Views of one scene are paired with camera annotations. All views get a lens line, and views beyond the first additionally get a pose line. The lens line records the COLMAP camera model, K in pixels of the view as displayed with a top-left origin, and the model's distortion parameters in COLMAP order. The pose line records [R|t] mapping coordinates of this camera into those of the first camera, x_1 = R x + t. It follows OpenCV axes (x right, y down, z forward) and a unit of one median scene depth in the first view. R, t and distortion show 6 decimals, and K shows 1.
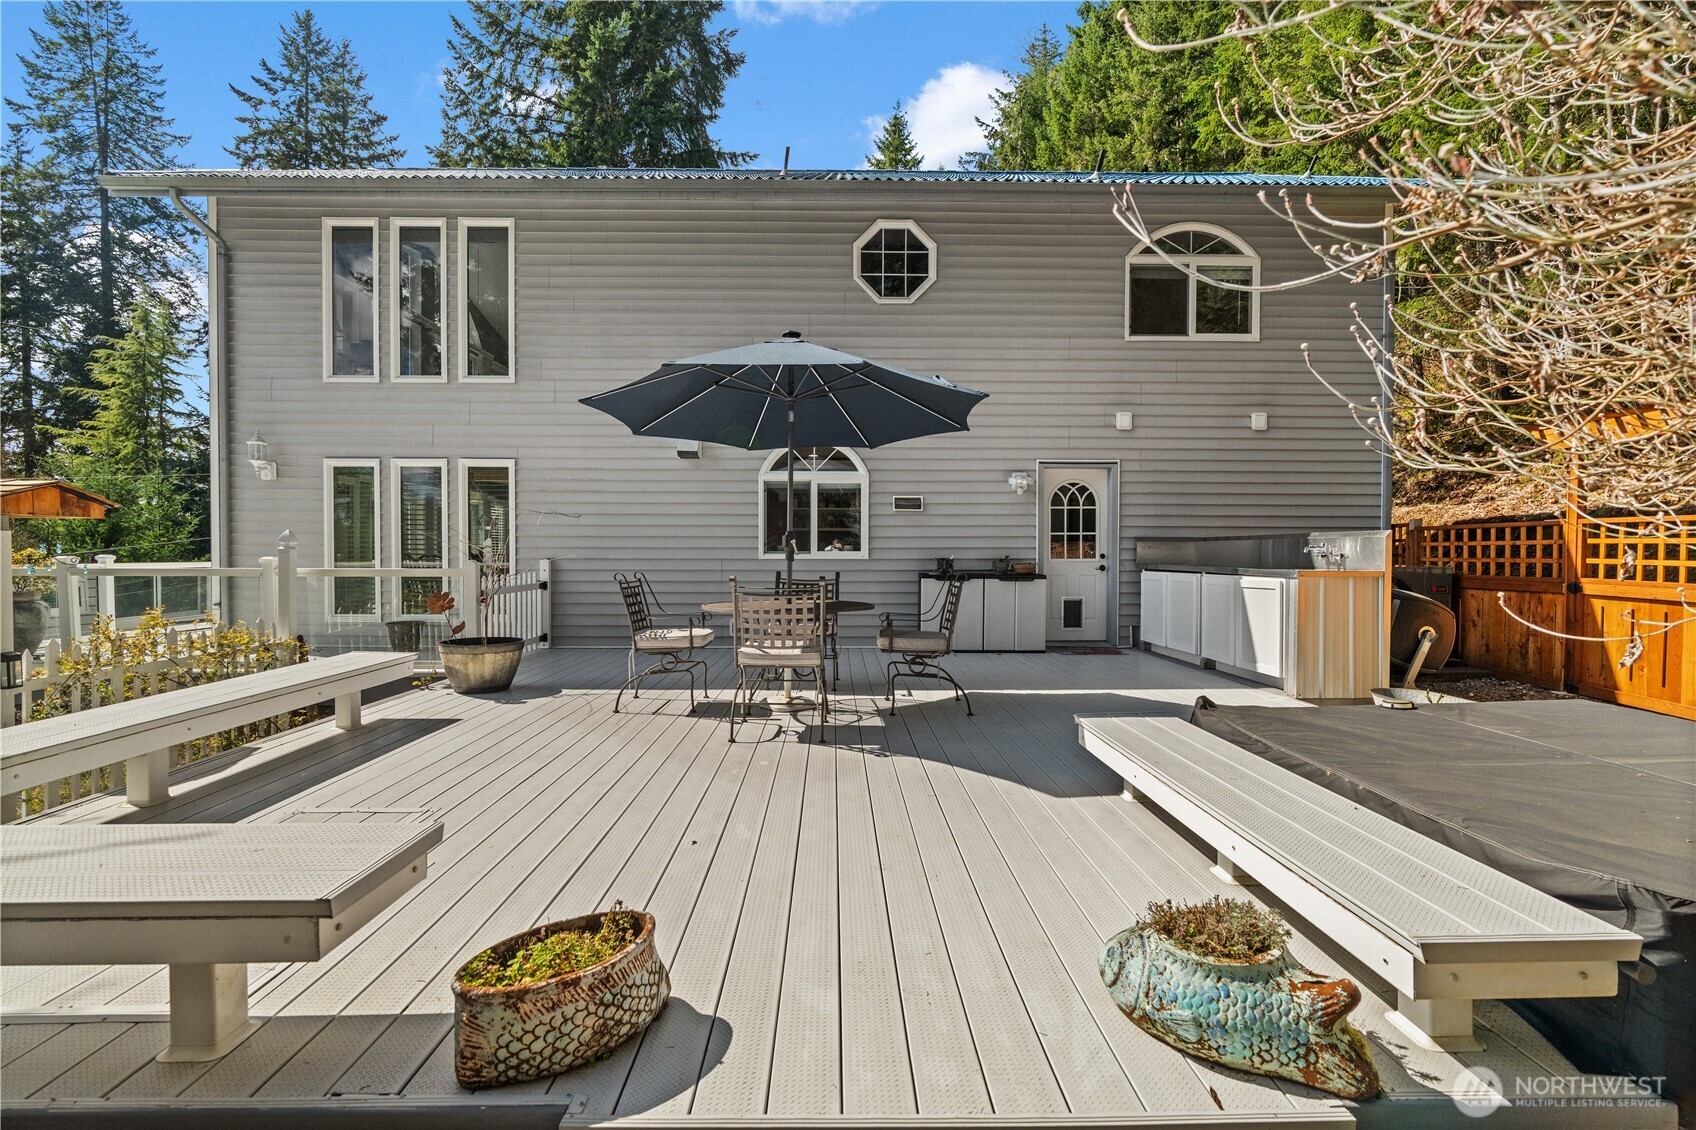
lens RADIAL K [[775.1, 0, 848.0], [0, 775.1, 565.0], [0, 0, 1]] dist [0.000680, 0.000170]
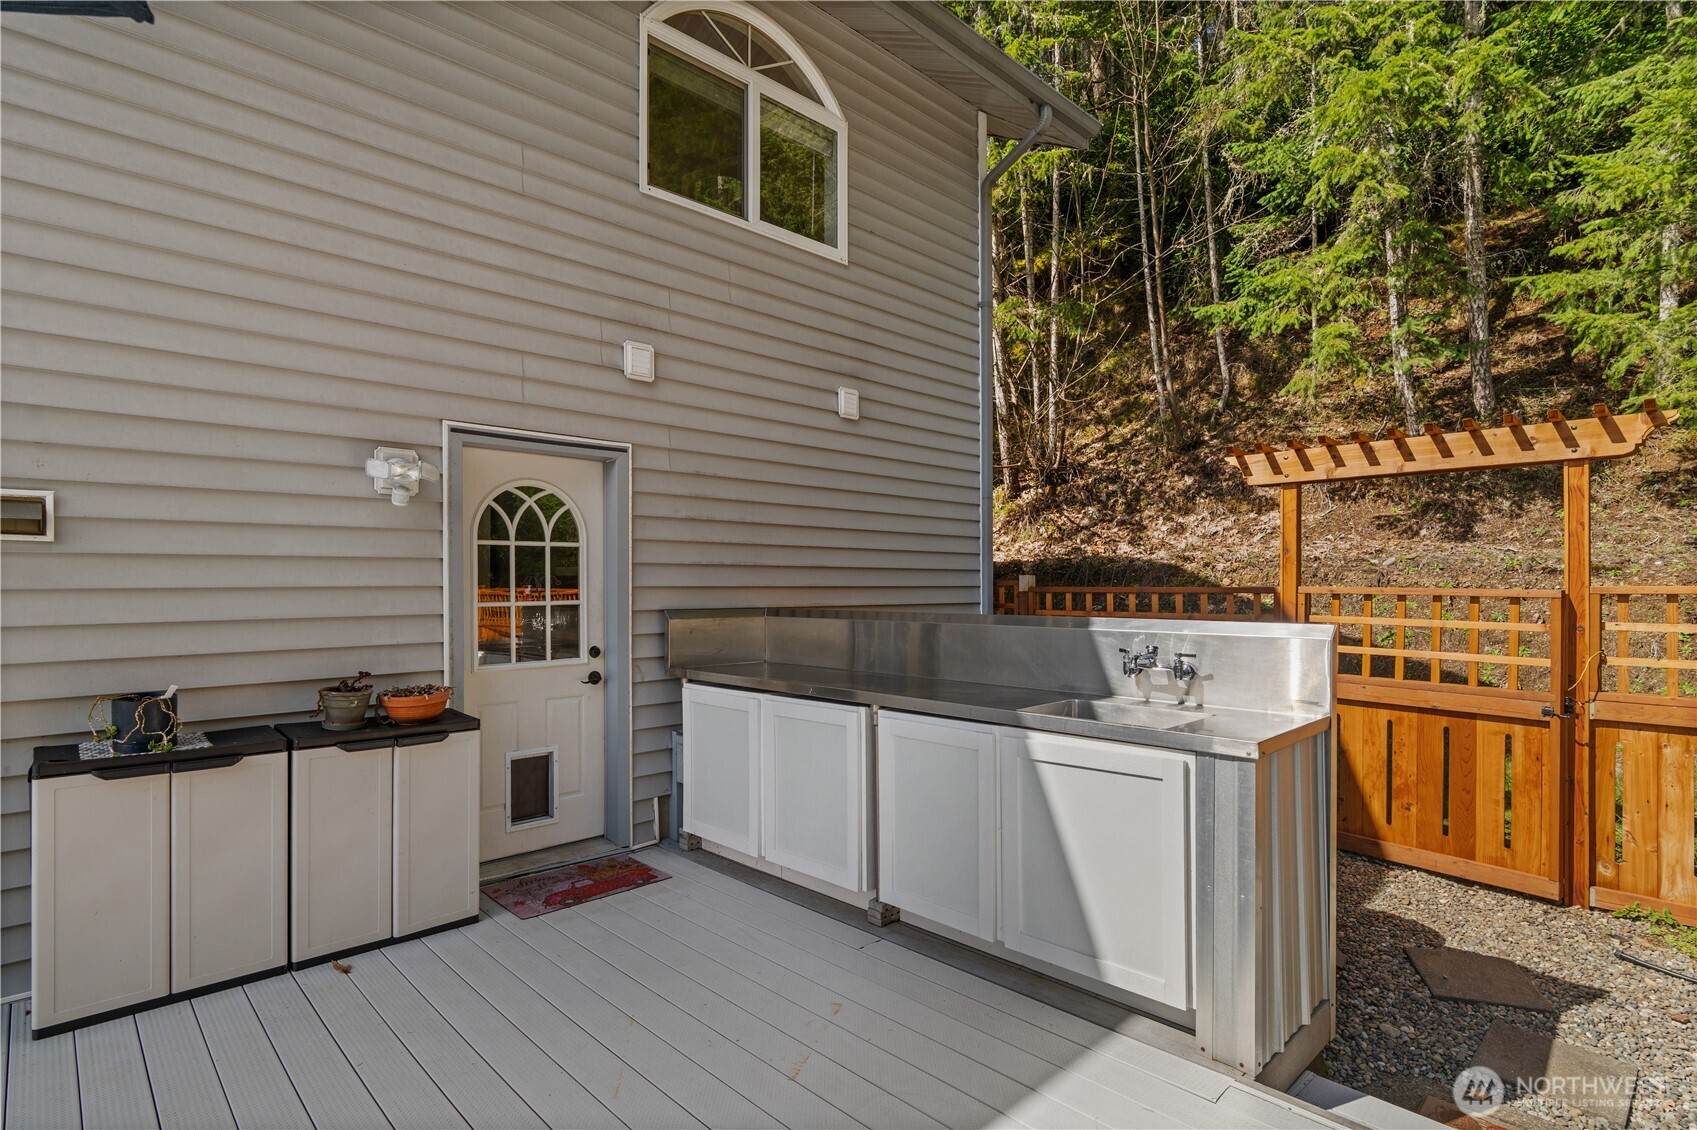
lens RADIAL K [[851.0, 0, 847.2], [0, 851.0, 584.7], [0, 0, 1]] dist [-0.003180, 0.000027]
pose [[0.726065, -0.004055, 0.687614, 0.091971], [0.014453, 0.999852, -0.009365, -0.044061], [-0.687474, 0.016737, 0.726016, 0.532932]]
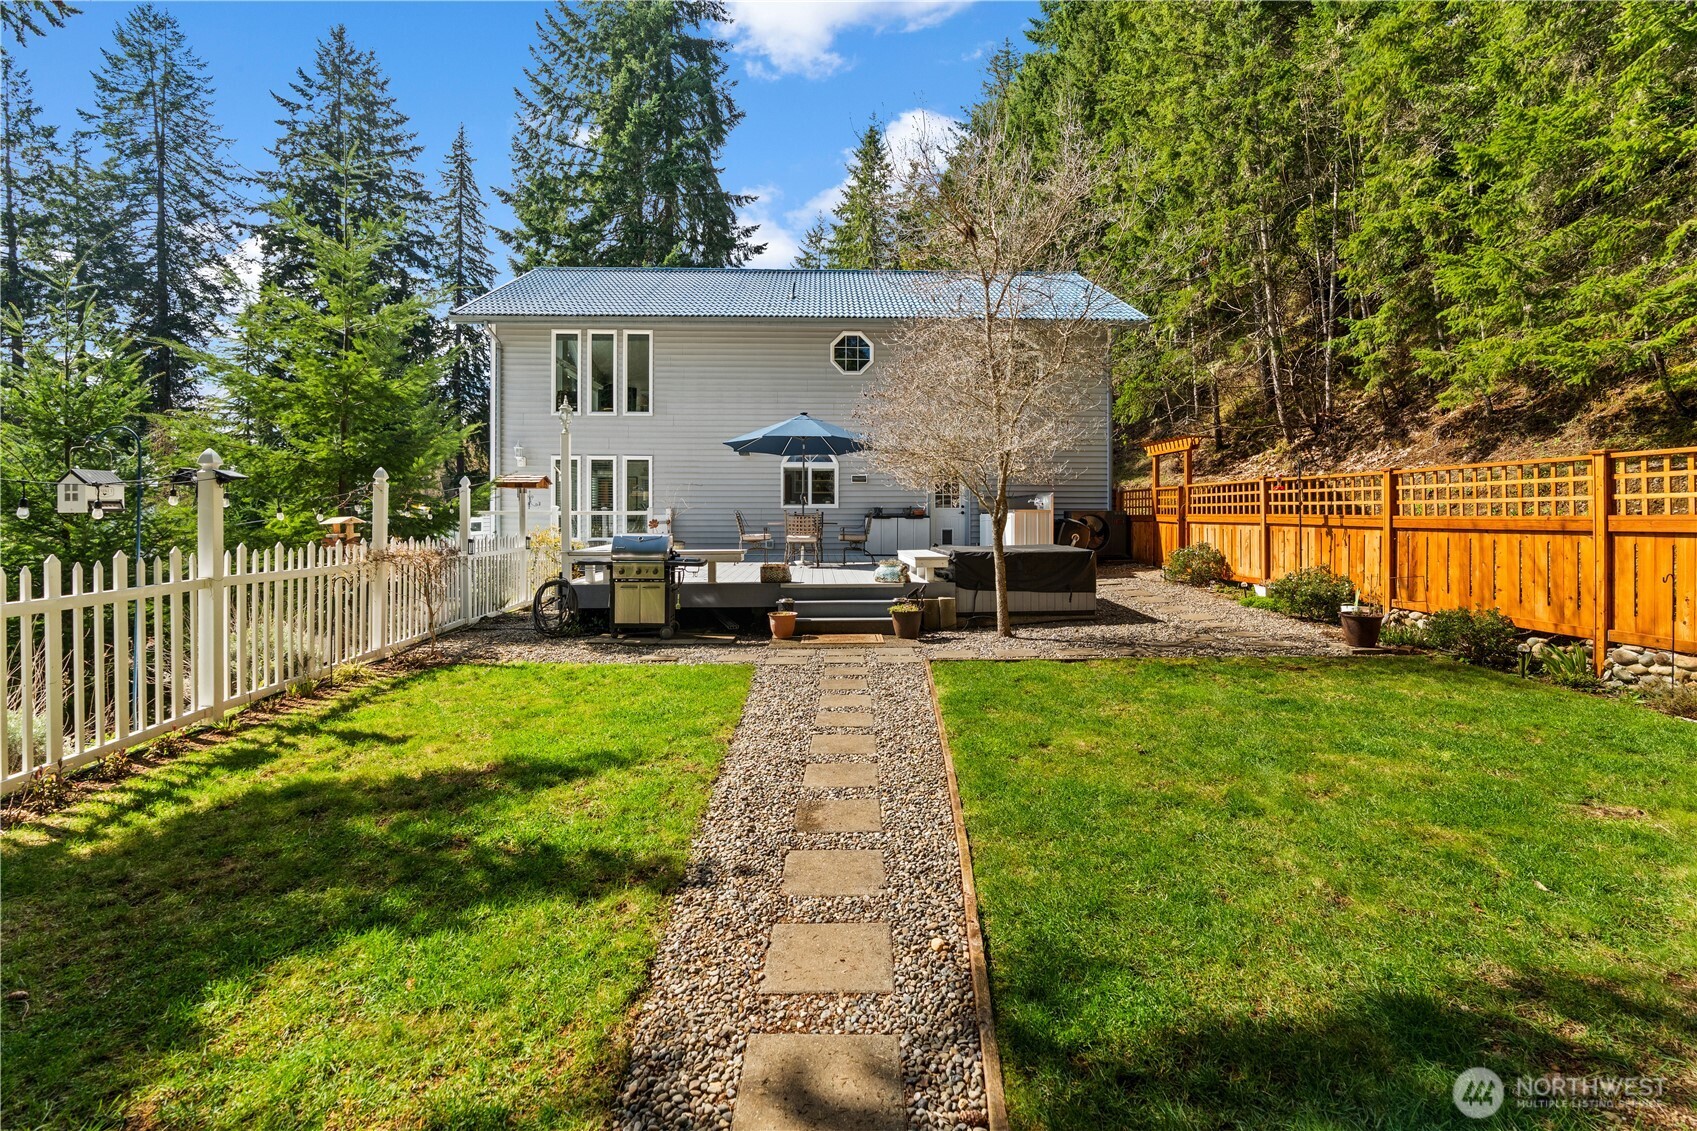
lens RADIAL K [[772.7, 0, 874.0], [0, 772.7, 517.2], [0, 0, 1]] dist [0.000147, -0.000014]
pose [[0.998488, -0.002228, 0.054930, 0.008376], [0.002996, 0.999899, -0.013906, 0.040631], [-0.054893, 0.014050, 0.998393, -0.882674]]
